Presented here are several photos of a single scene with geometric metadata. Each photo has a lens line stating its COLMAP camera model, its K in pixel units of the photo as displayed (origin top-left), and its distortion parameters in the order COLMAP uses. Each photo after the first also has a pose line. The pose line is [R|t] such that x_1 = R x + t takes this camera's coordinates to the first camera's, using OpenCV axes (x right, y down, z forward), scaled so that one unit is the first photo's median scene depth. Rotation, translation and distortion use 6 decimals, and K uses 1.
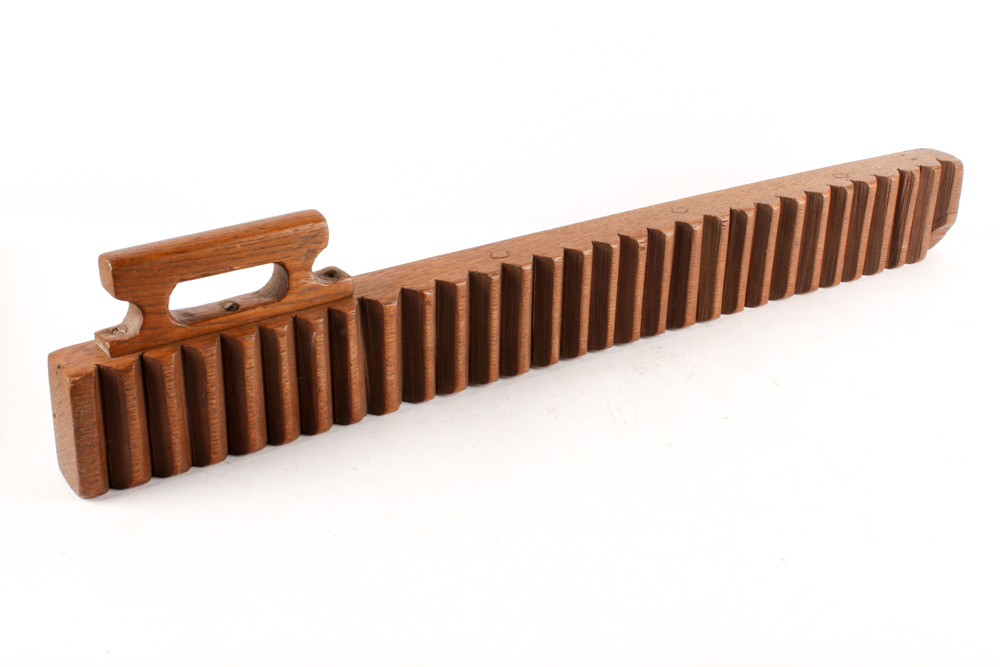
lens RADIAL K [[1478.8, 0, 496.3], [0, 1478.8, 333.6], [0, 0, 1]] dist [-0.044572, 0.000000]
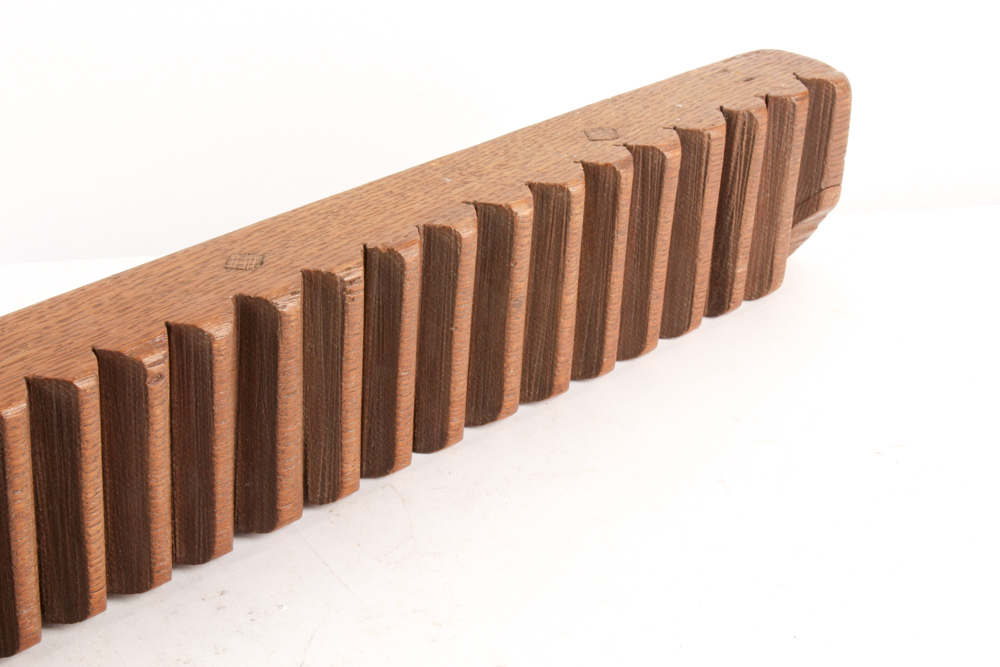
lens RADIAL K [[2219.2, 0, 498.5], [0, 2219.2, 335.2], [0, 0, 1]] dist [0.040934, 0.000000]
pose [[0.974787, -0.084109, 0.206677, 0.067058], [0.073845, 0.995645, 0.056902, -0.099838], [-0.210563, -0.040206, 0.976753, 0.395365]]
